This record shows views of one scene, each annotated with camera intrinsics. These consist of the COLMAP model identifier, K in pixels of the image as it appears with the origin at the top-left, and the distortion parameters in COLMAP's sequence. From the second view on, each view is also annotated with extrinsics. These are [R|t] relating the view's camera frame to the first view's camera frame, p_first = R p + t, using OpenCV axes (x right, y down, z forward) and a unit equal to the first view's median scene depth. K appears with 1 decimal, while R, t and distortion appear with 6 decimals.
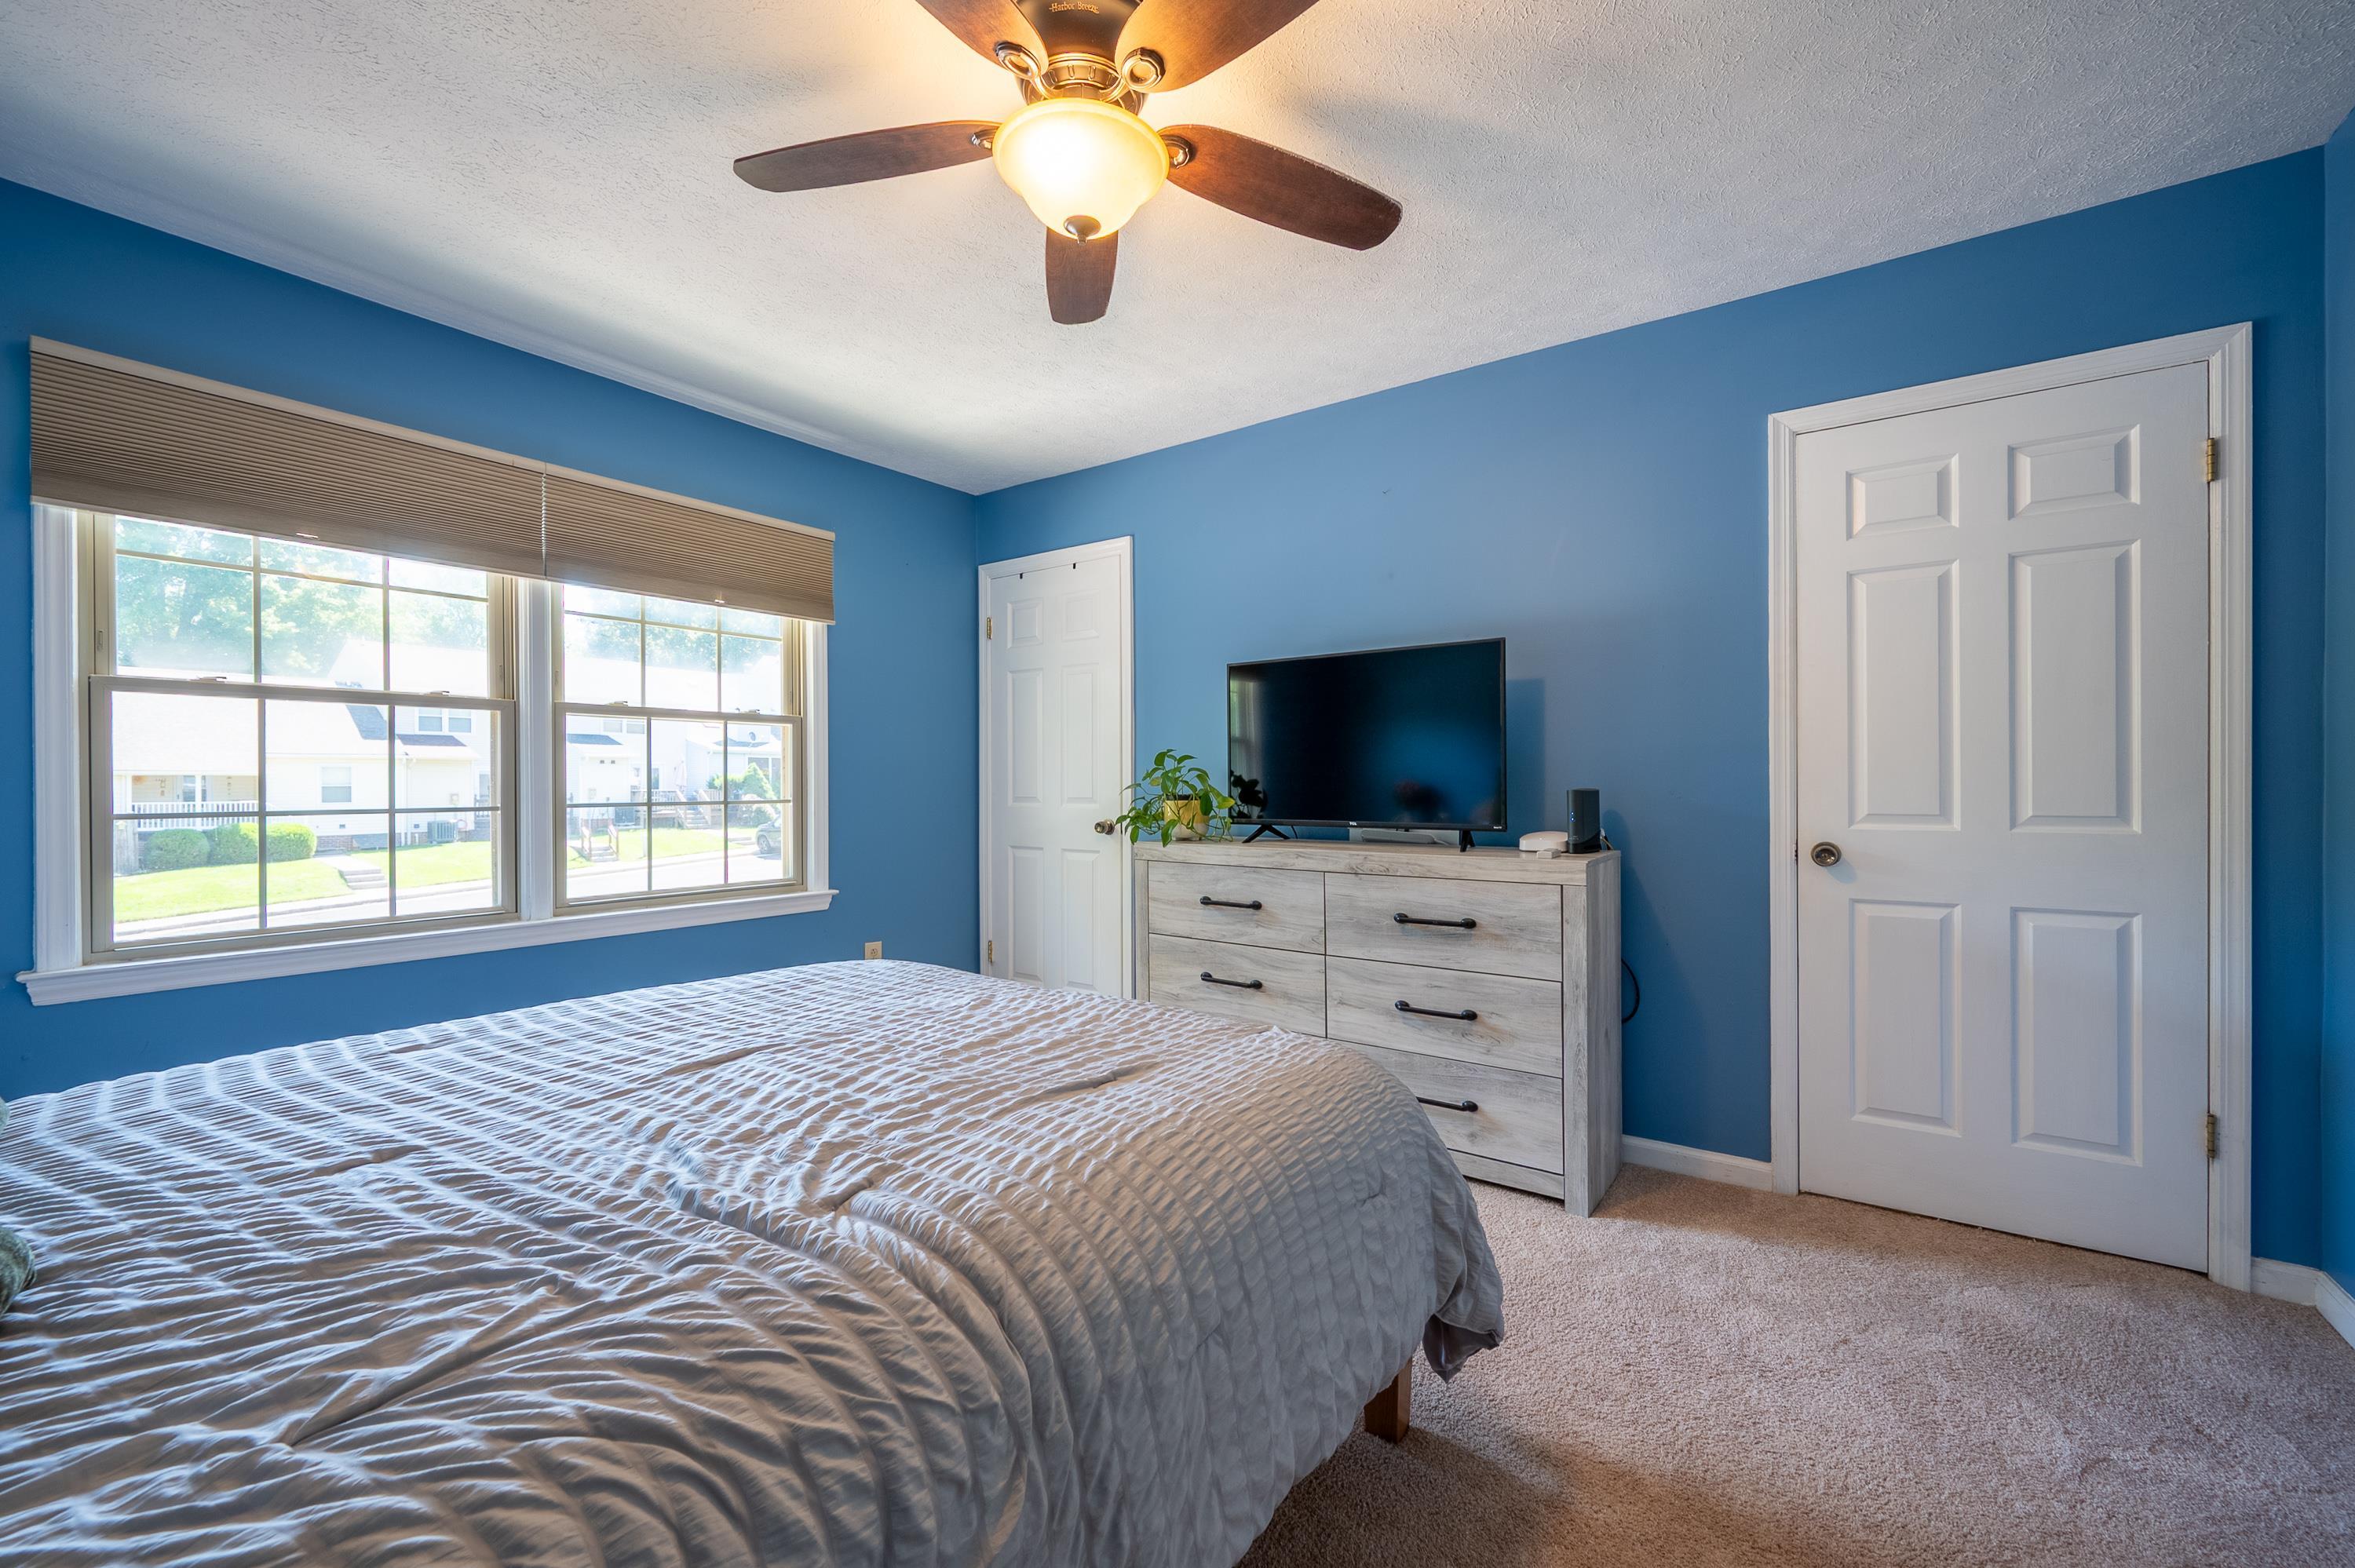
lens RADIAL K [[936.7, 0, 1181.0], [0, 936.7, 781.9], [0, 0, 1]] dist [-0.001993, 0.000228]
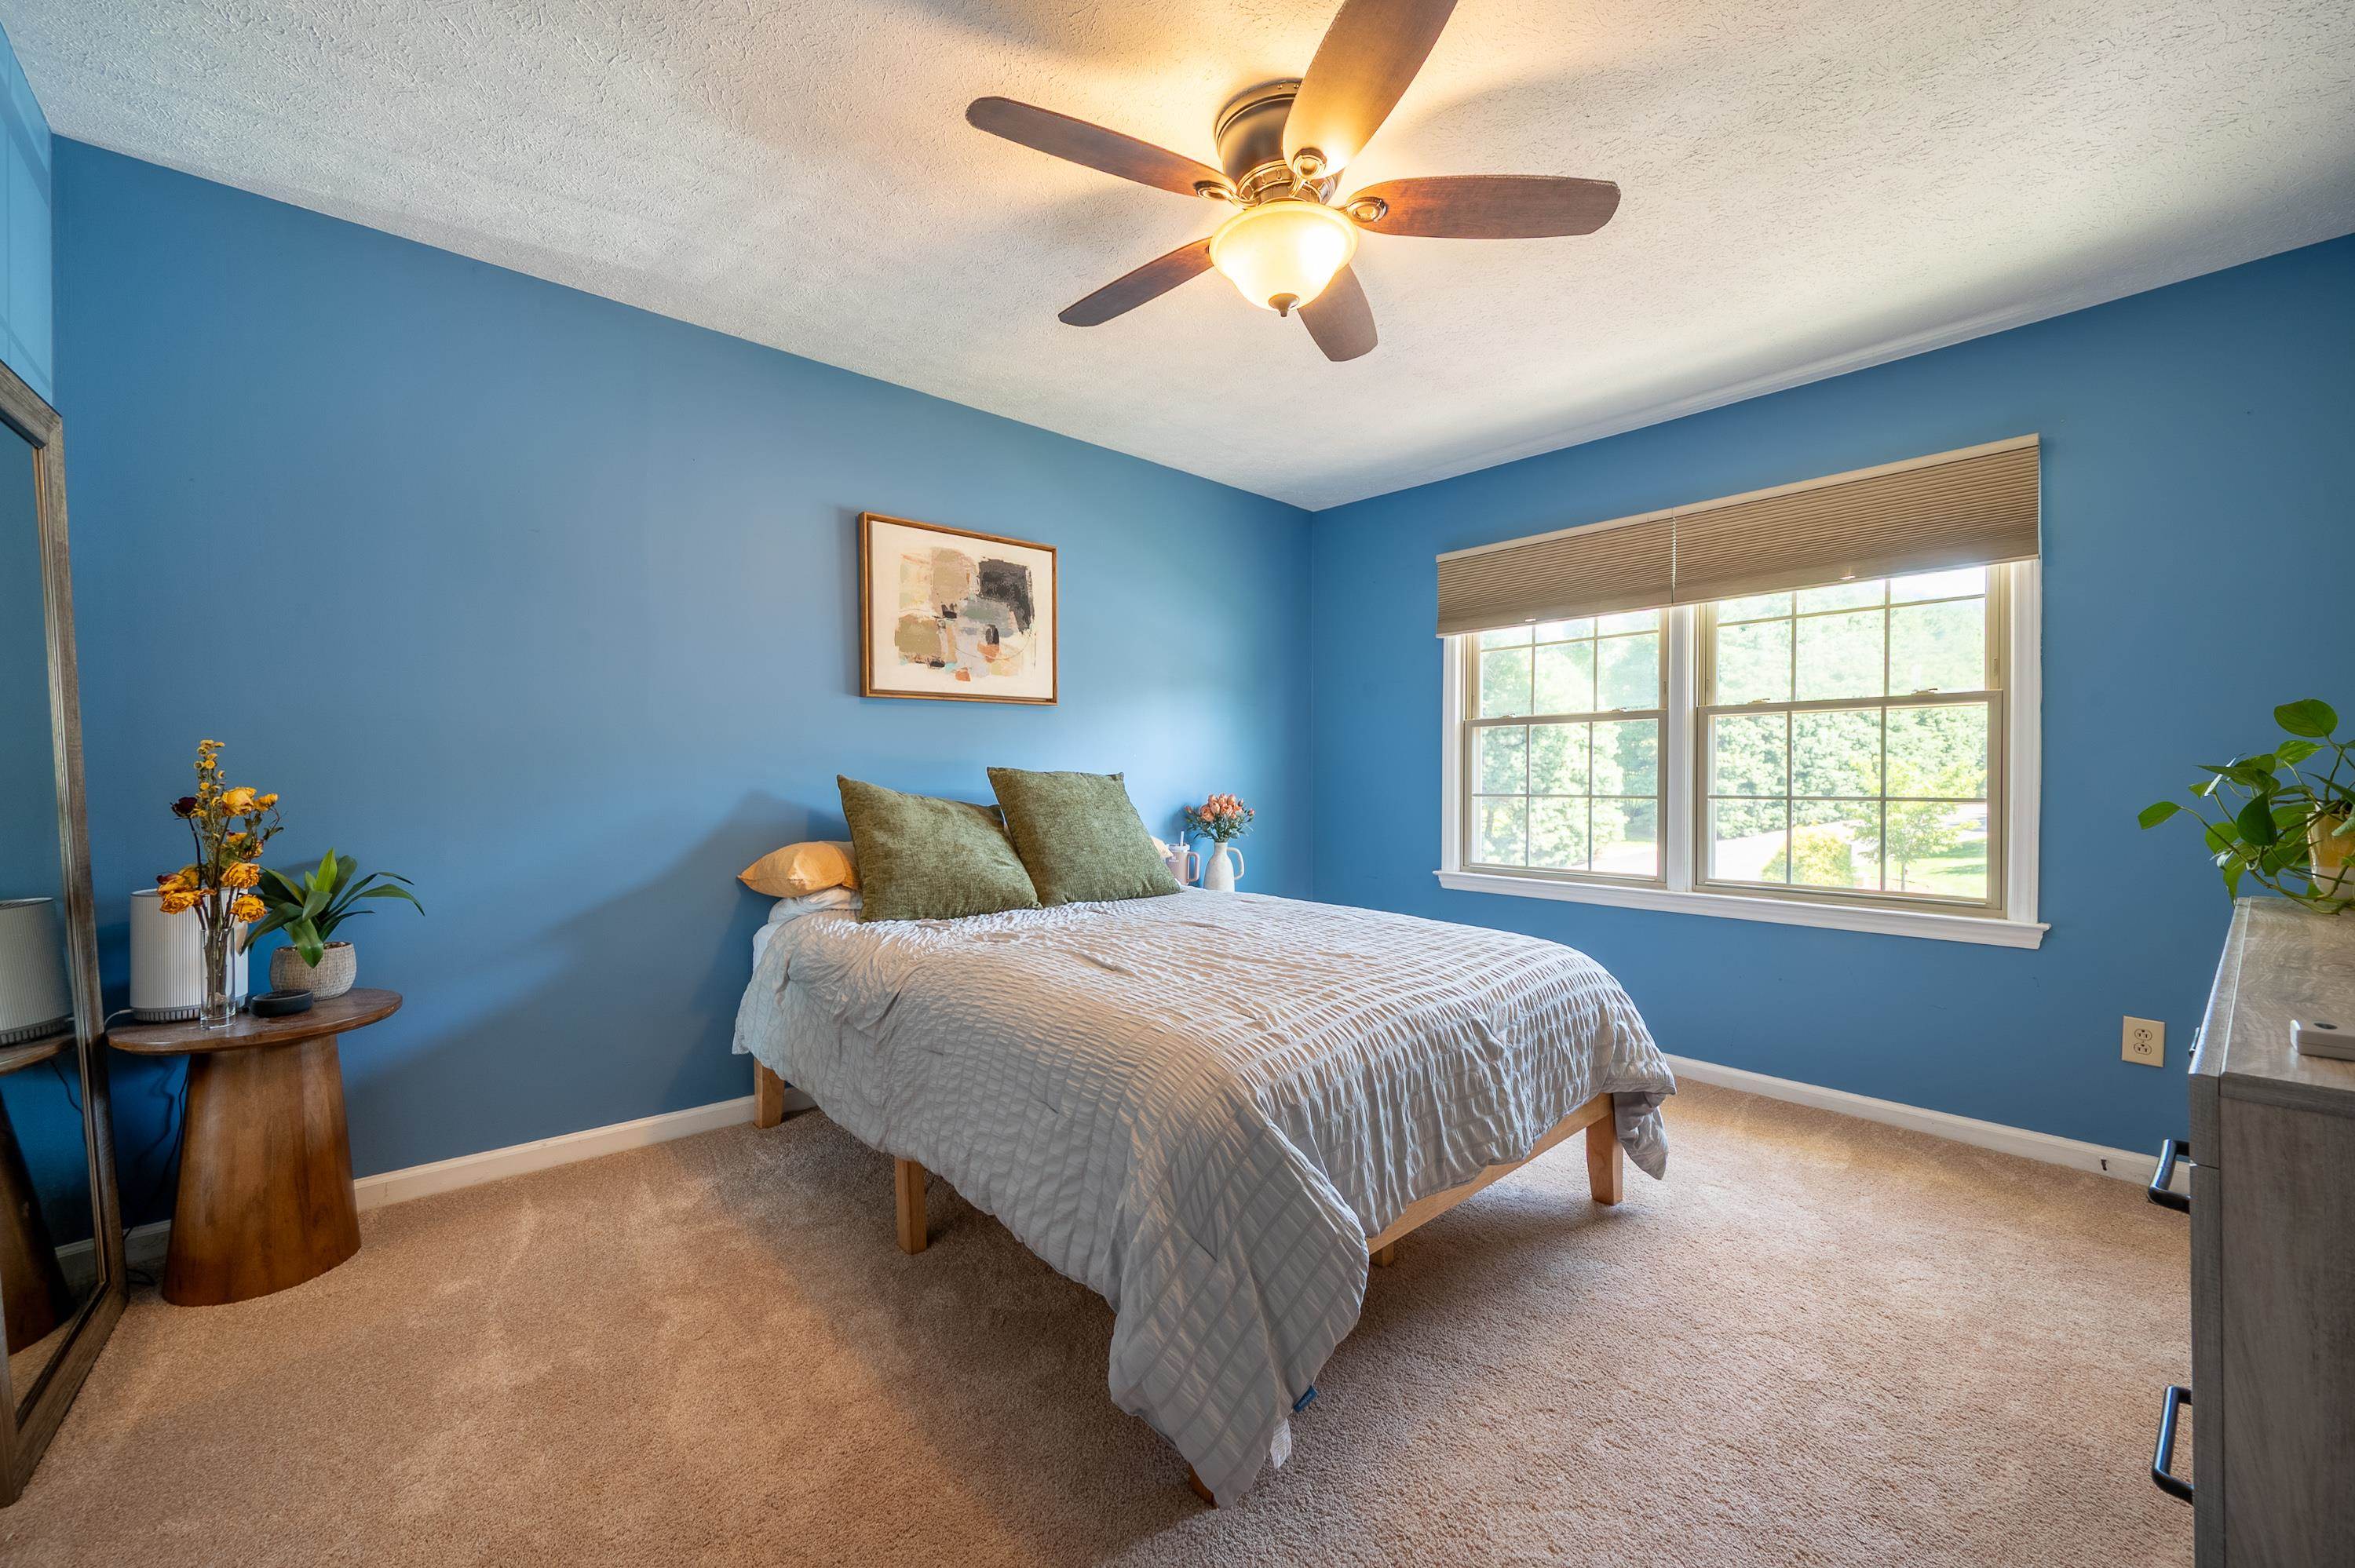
lens RADIAL K [[936.7, 0, 1195.1], [0, 936.7, 784.8], [0, 0, 1]] dist [-0.001993, 0.000228]
pose [[-0.211371, 0.008406, -0.977370, 0.581898], [0.001239, 0.999965, 0.008333, 0.000338], [0.977405, 0.000551, -0.211374, 0.620399]]
